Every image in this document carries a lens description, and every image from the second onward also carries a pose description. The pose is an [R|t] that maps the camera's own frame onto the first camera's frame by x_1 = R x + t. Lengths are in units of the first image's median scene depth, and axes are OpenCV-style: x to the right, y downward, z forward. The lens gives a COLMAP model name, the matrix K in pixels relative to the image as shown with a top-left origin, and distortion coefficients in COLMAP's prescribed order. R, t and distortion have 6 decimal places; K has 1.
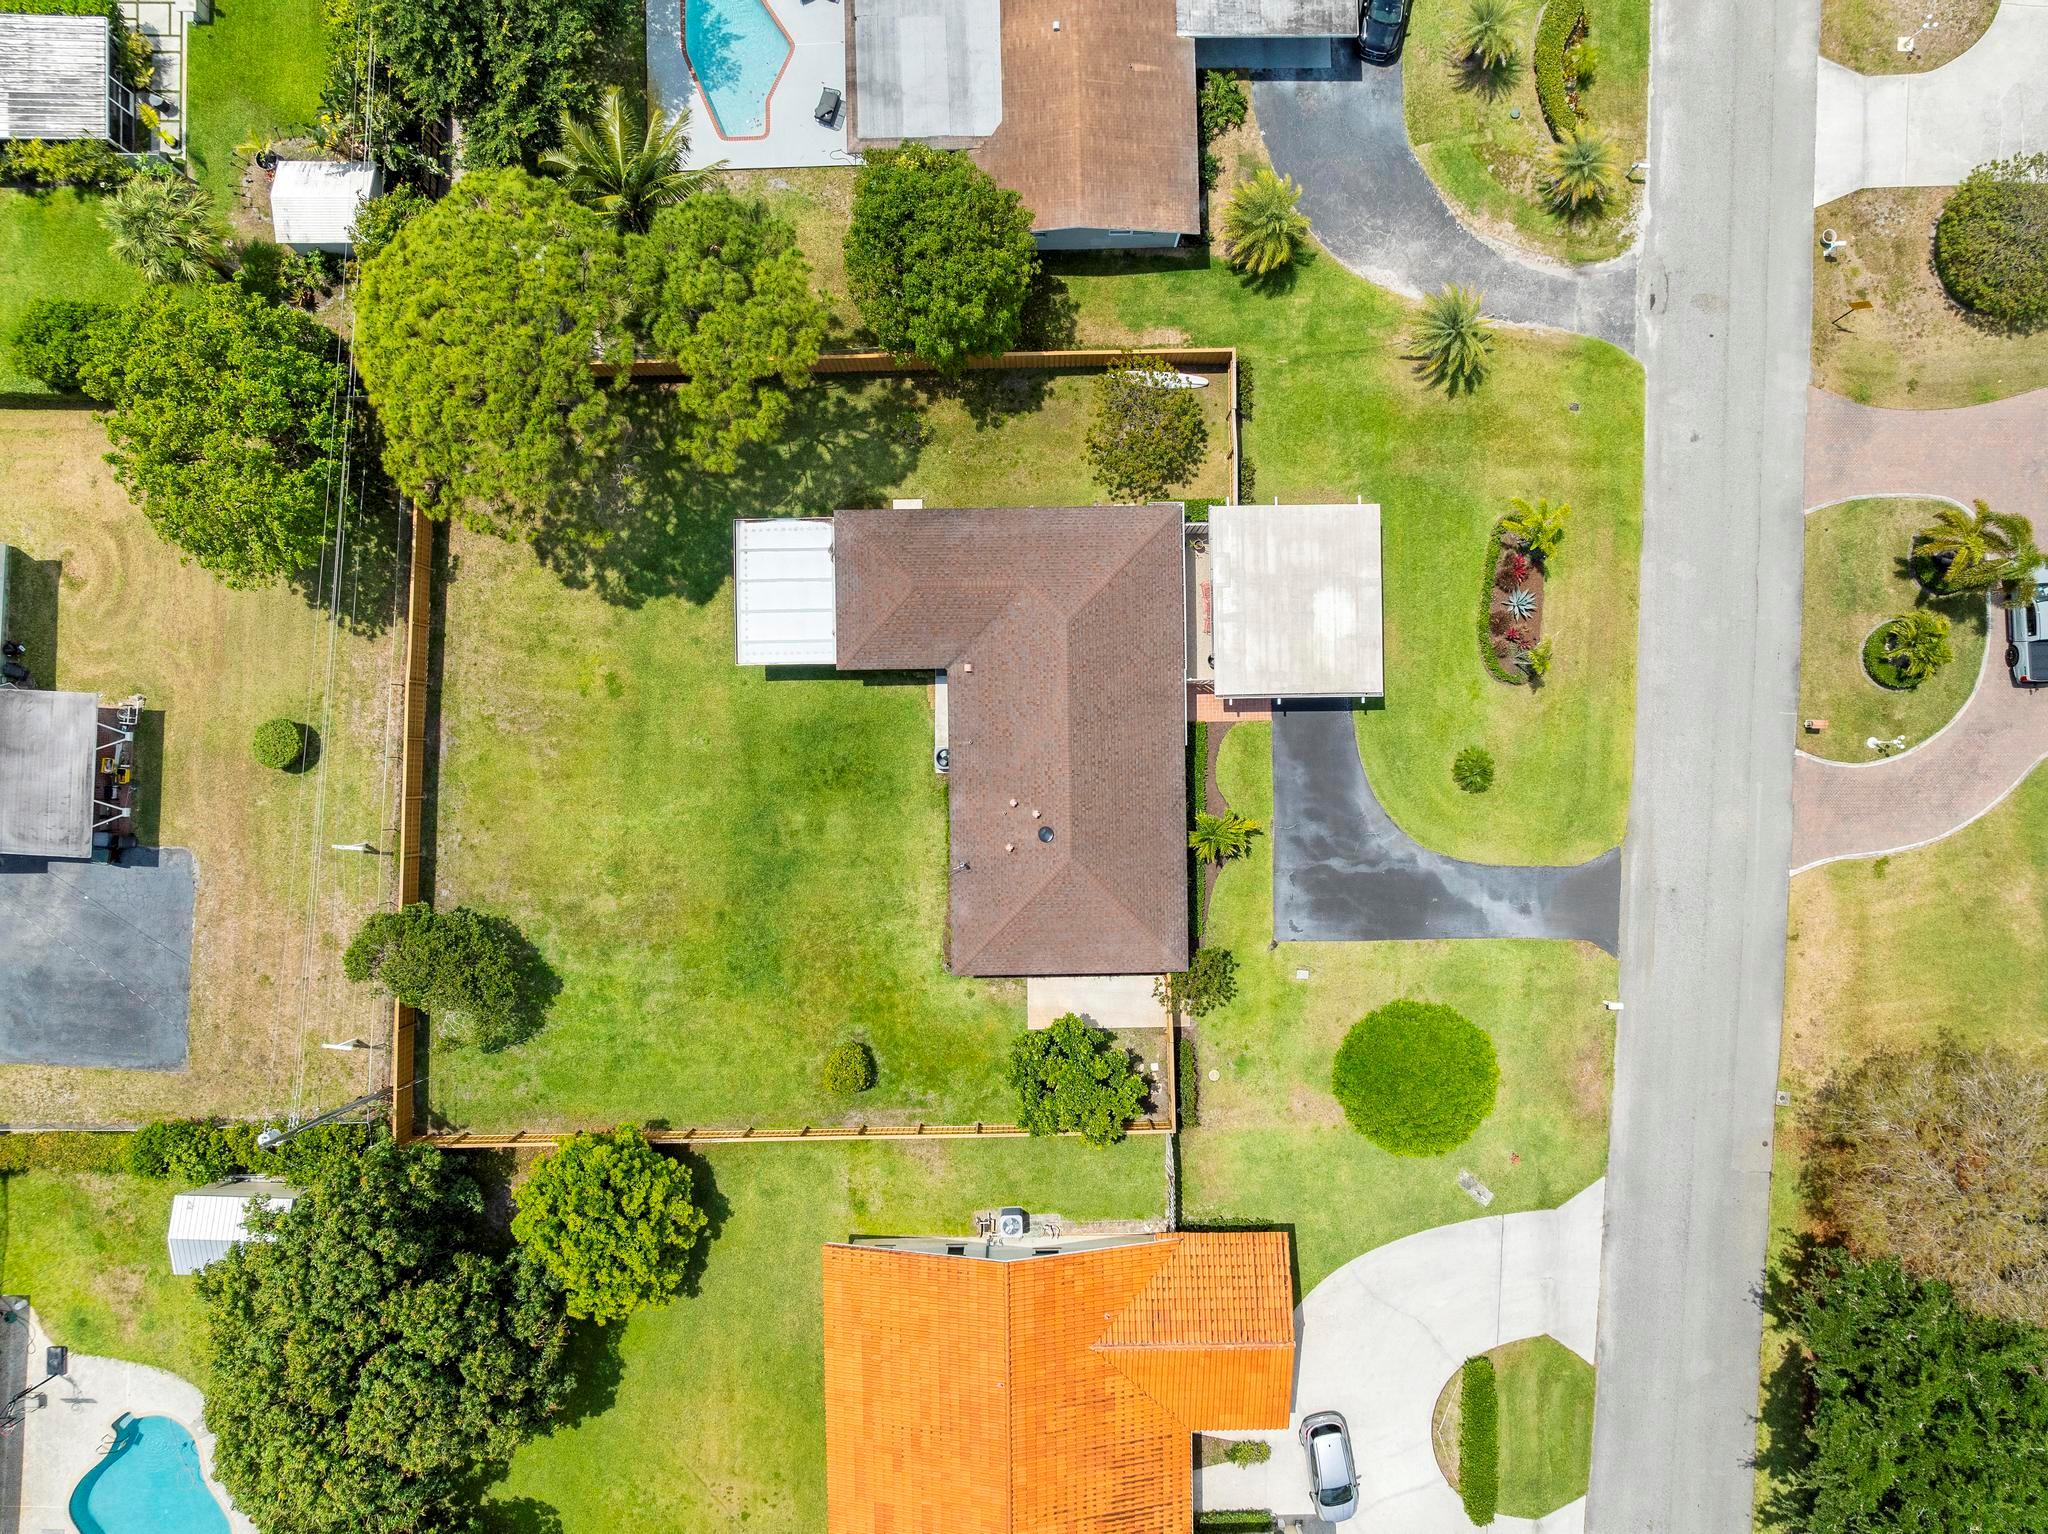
lens RADIAL K [[1423.5, 0, 1024.0], [0, 1423.5, 767.0], [0, 0, 1]] dist [-0.009553, -0.008462]
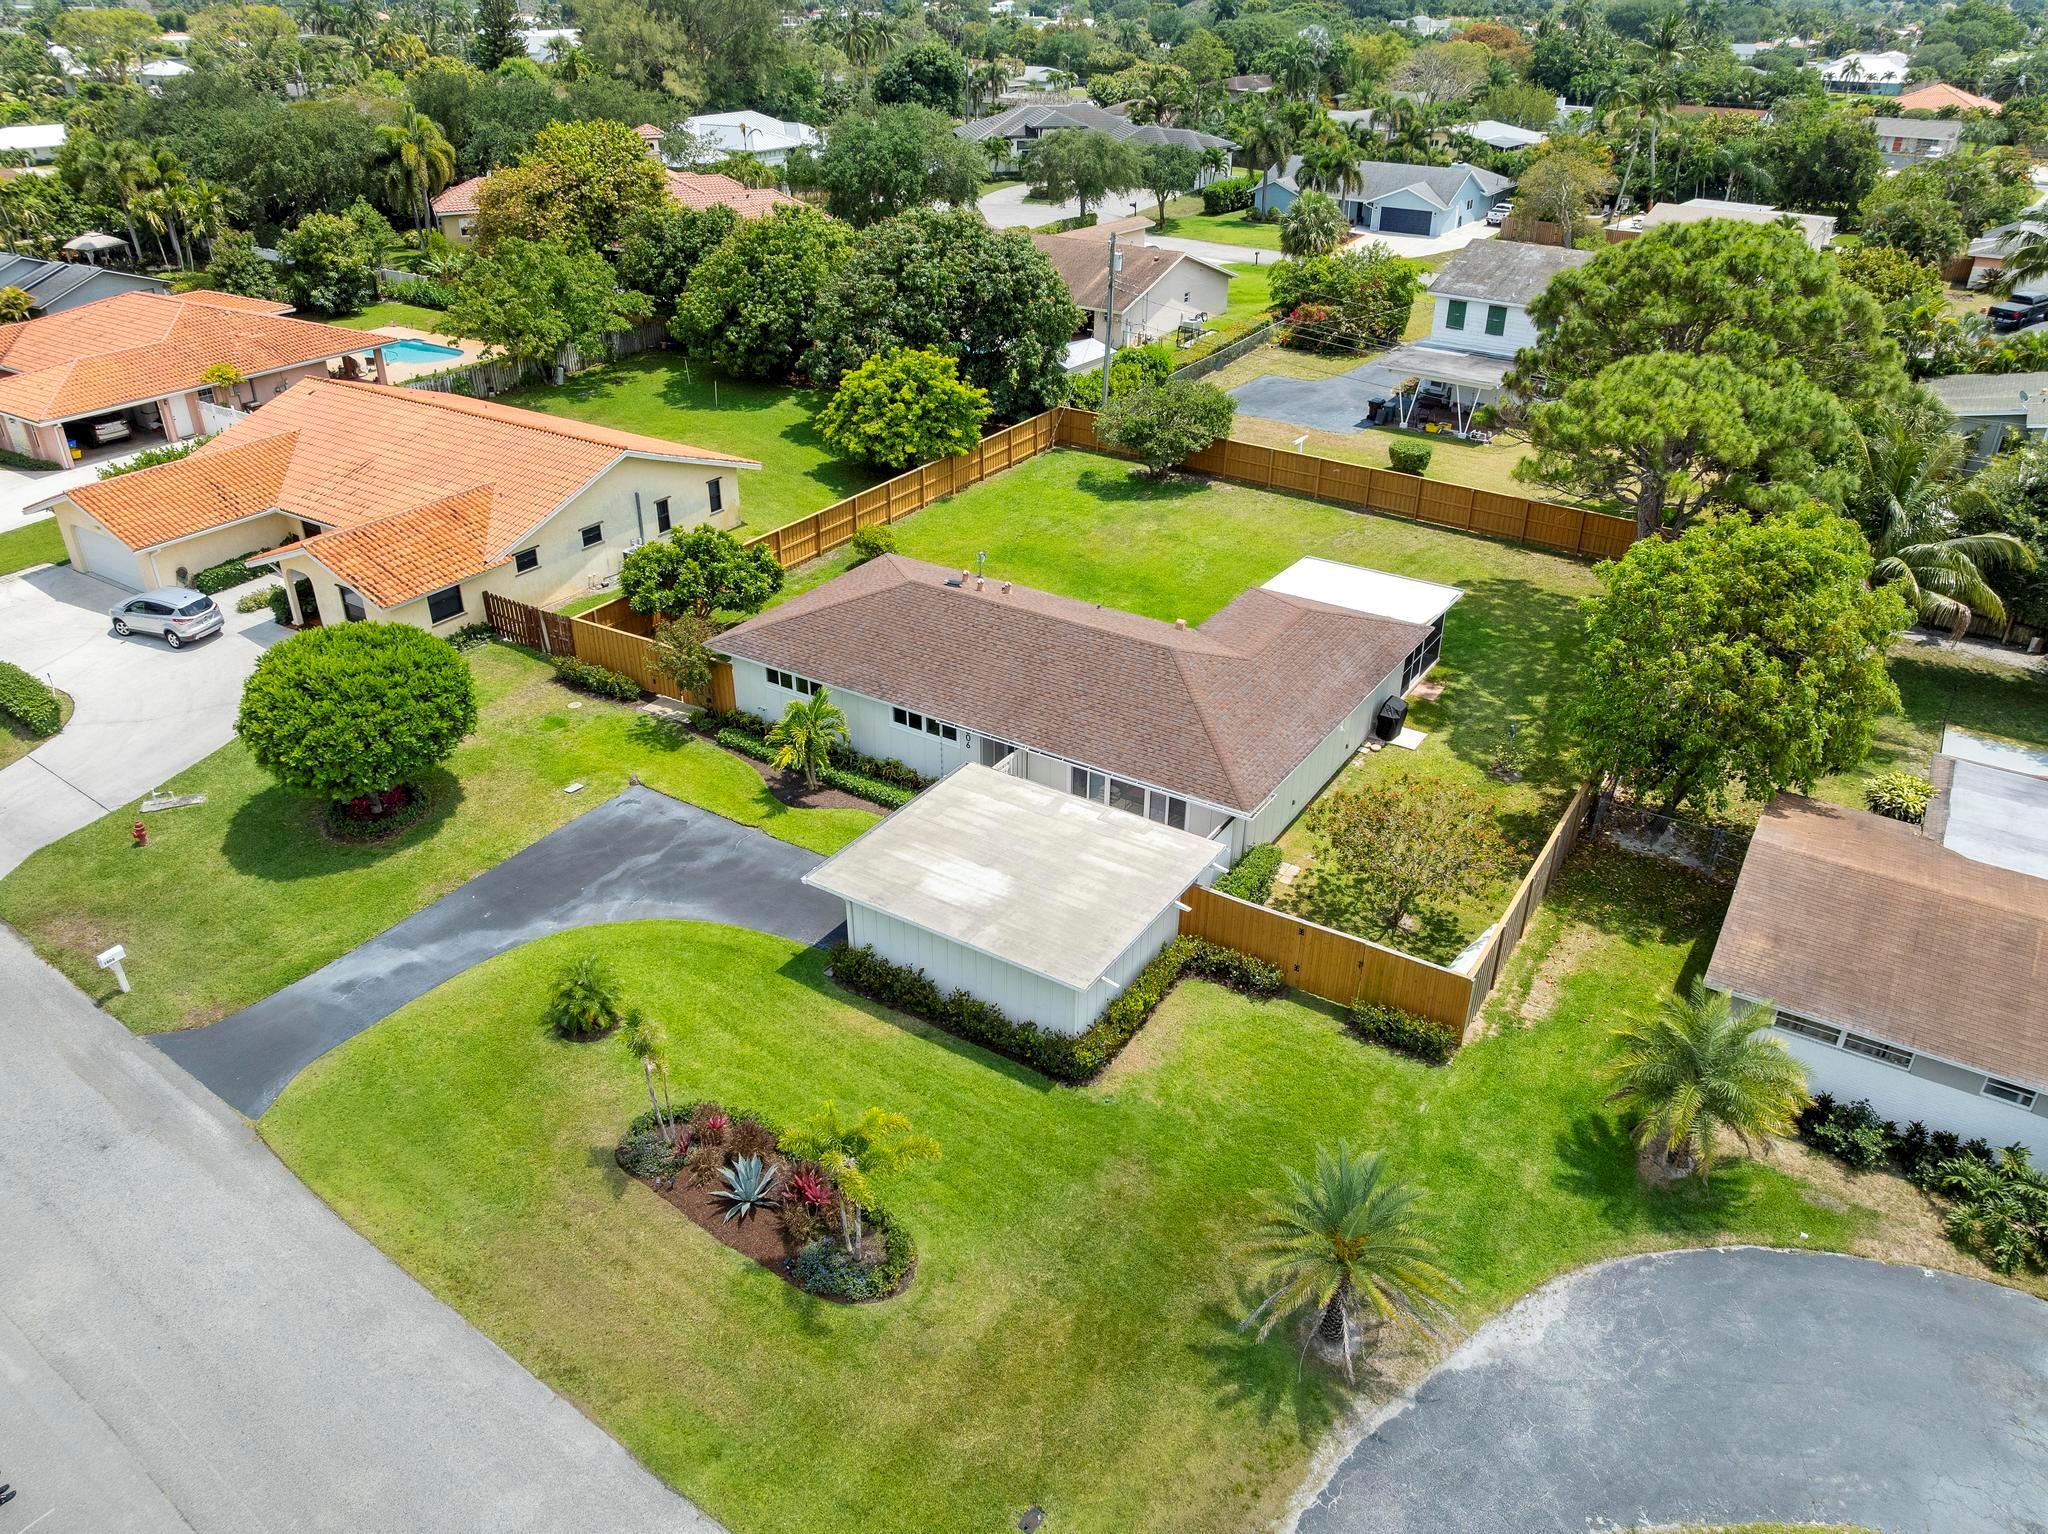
lens RADIAL K [[1423.5, 0, 1024.0], [0, 1423.5, 767.0], [0, 0, 1]] dist [-0.009553, -0.008462]
pose [[-0.556708, 0.415670, -0.719232, 0.577218], [-0.830706, -0.280420, 0.480928, -0.377488], [-0.001780, 0.865207, 0.501412, 0.638983]]
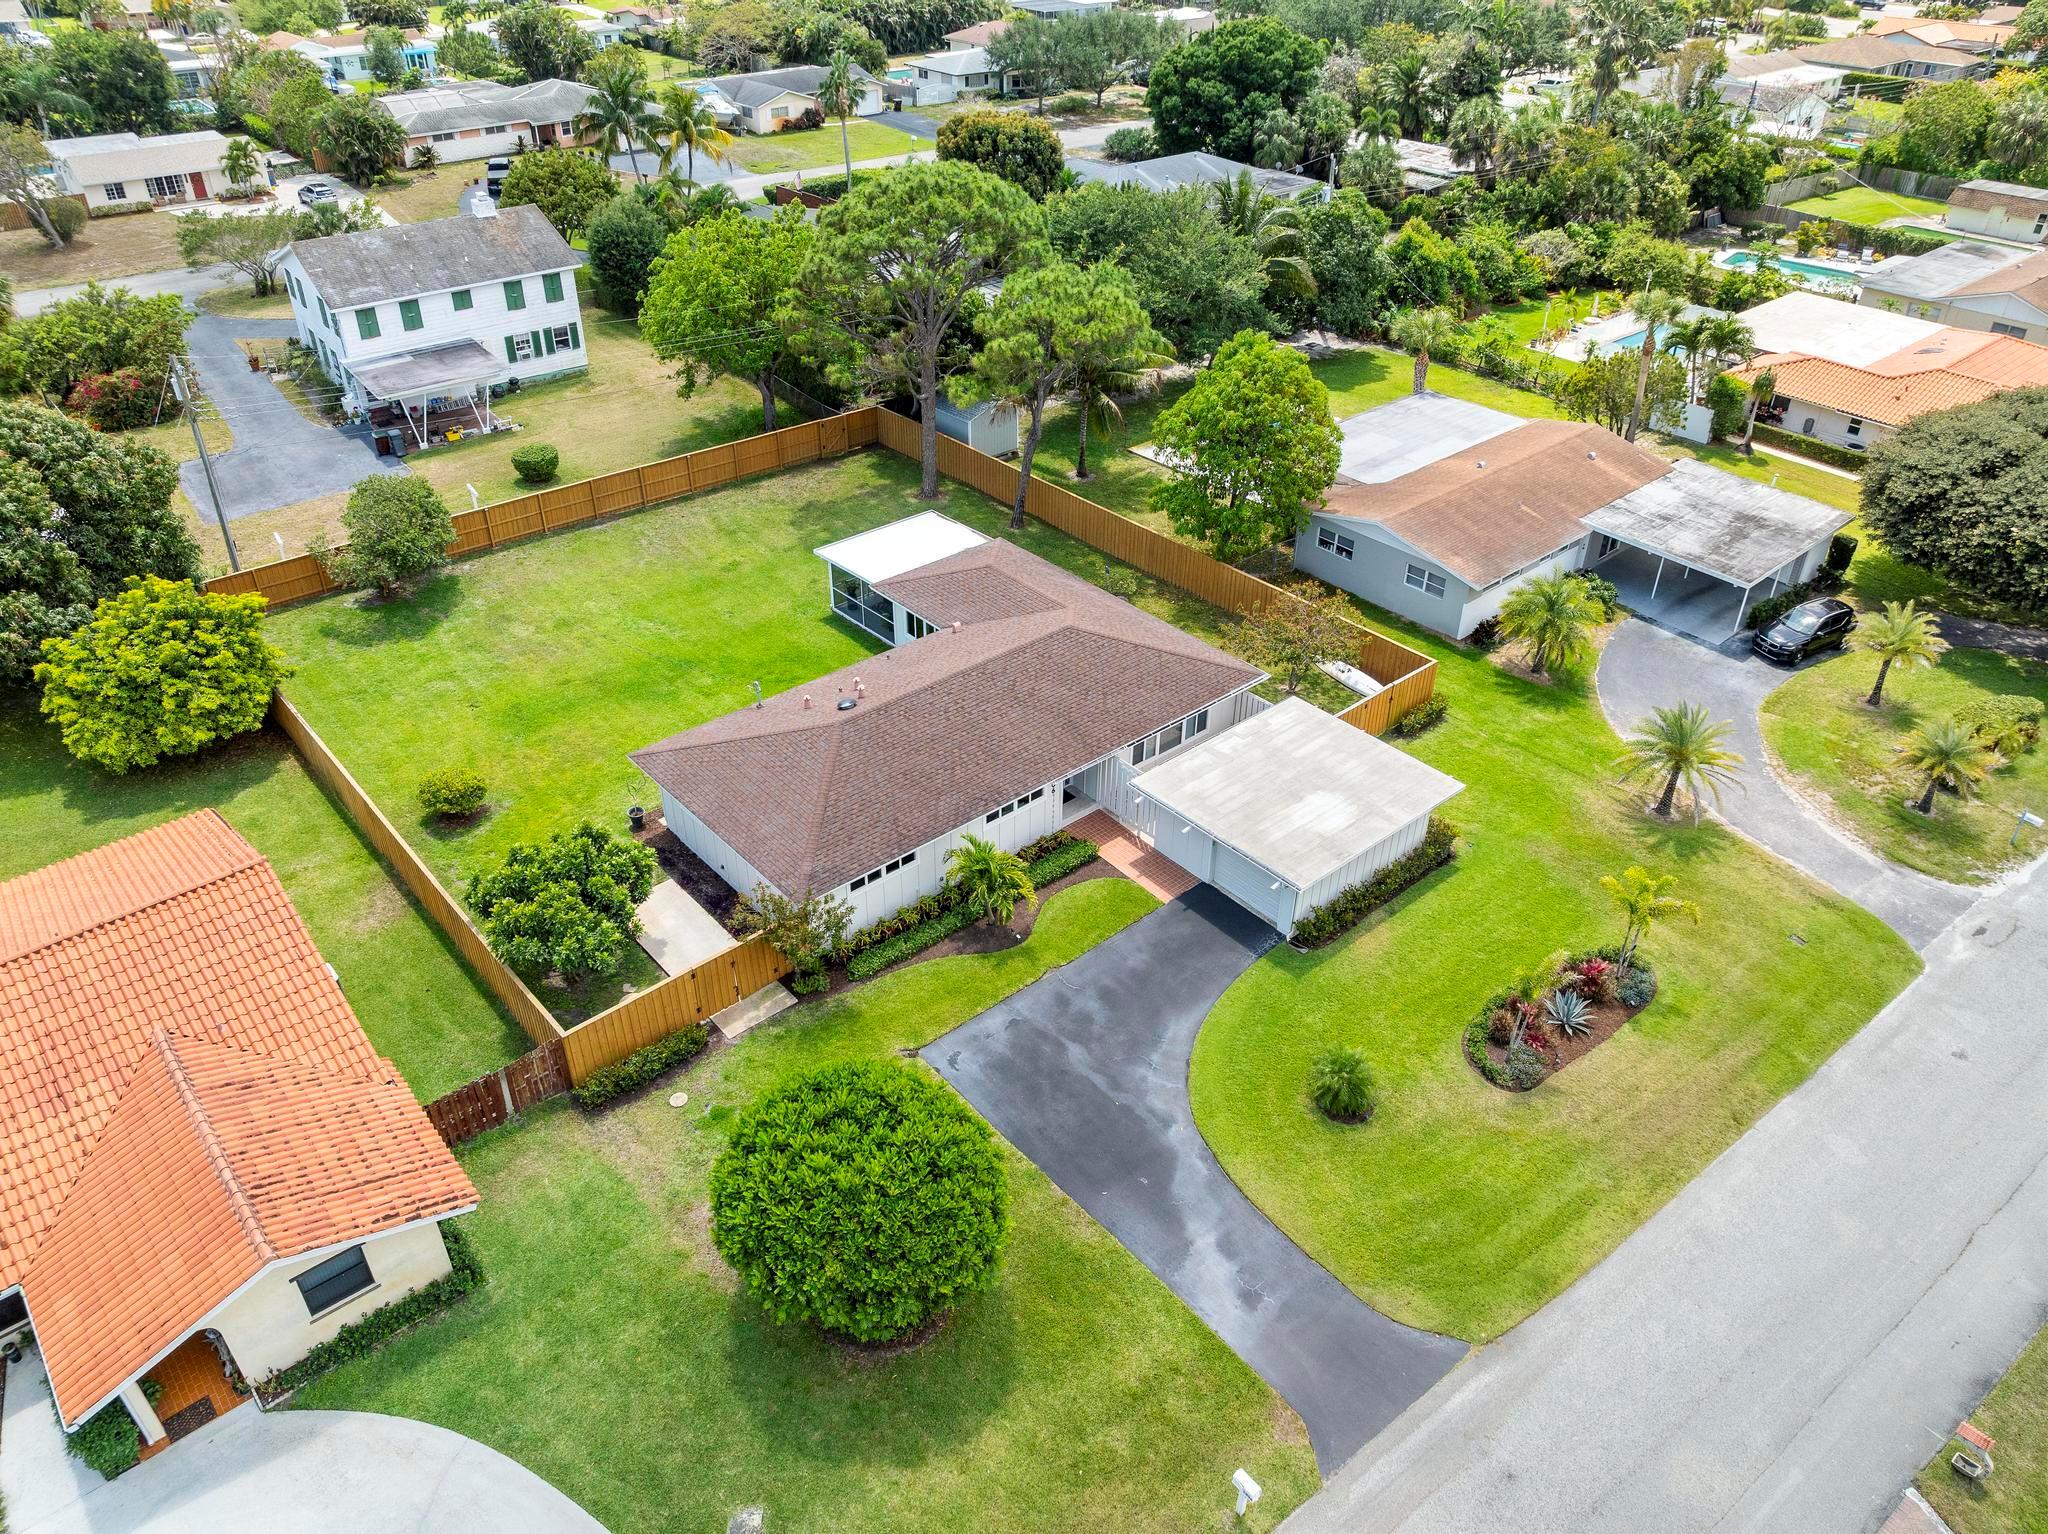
lens RADIAL K [[1423.5, 0, 1024.0], [0, 1423.5, 767.0], [0, 0, 1]] dist [-0.009553, -0.008462]
pose [[0.645255, 0.447809, -0.618961, 0.538492], [-0.763601, 0.352977, -0.540667, 0.381685], [-0.023637, 0.821507, 0.569708, 0.540827]]
